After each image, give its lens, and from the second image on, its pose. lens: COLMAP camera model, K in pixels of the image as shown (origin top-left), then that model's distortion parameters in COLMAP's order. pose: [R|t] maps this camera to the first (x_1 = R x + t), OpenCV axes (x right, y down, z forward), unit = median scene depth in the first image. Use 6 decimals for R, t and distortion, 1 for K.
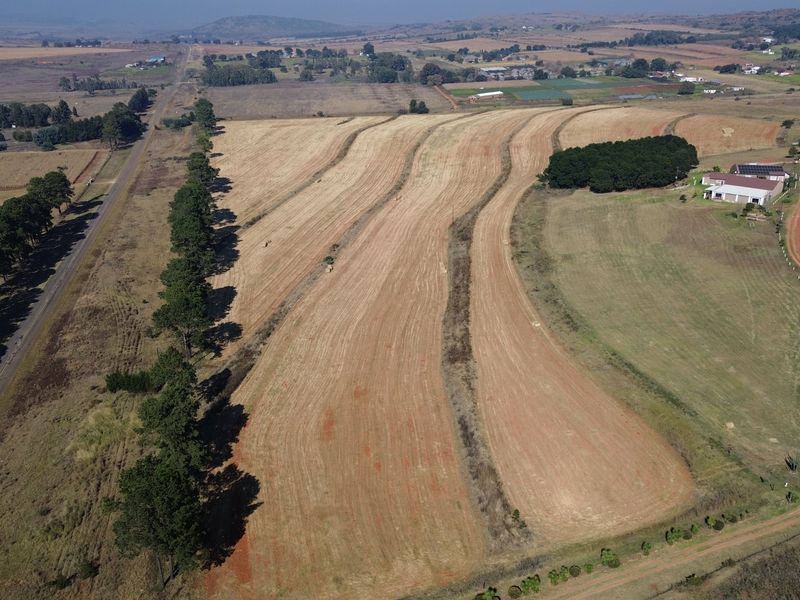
lens RADIAL K [[752.6, 0, 399.0], [0, 752.6, 303.2], [0, 0, 1]] dist [0.110754, -0.154712]
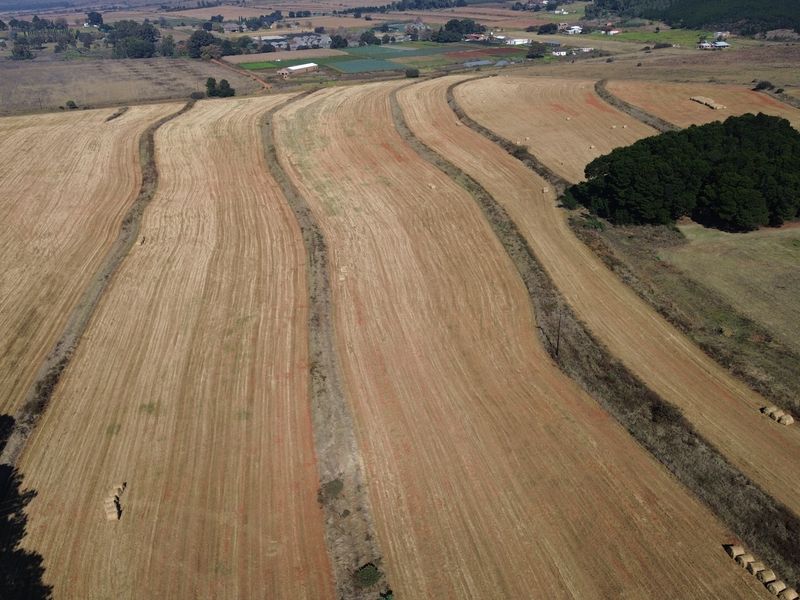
lens RADIAL K [[752.6, 0, 399.0], [0, 752.6, 303.2], [0, 0, 1]] dist [0.110754, -0.154712]
pose [[0.941083, -0.139527, 0.308051, -0.064008], [0.130404, 0.990194, 0.050114, -0.073225], [-0.312022, -0.006990, 0.950049, 0.268940]]
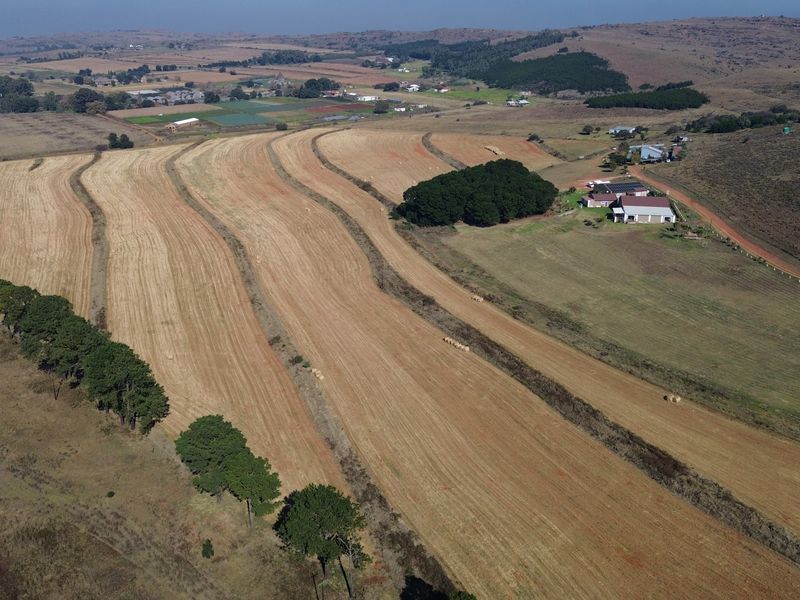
lens RADIAL K [[752.6, 0, 399.0], [0, 752.6, 303.2], [0, 0, 1]] dist [0.110754, -0.154712]
pose [[0.865954, -0.170226, 0.470262, -0.137255], [0.179613, 0.983414, 0.025233, -0.045076], [-0.466758, 0.062615, 0.882166, 0.108900]]
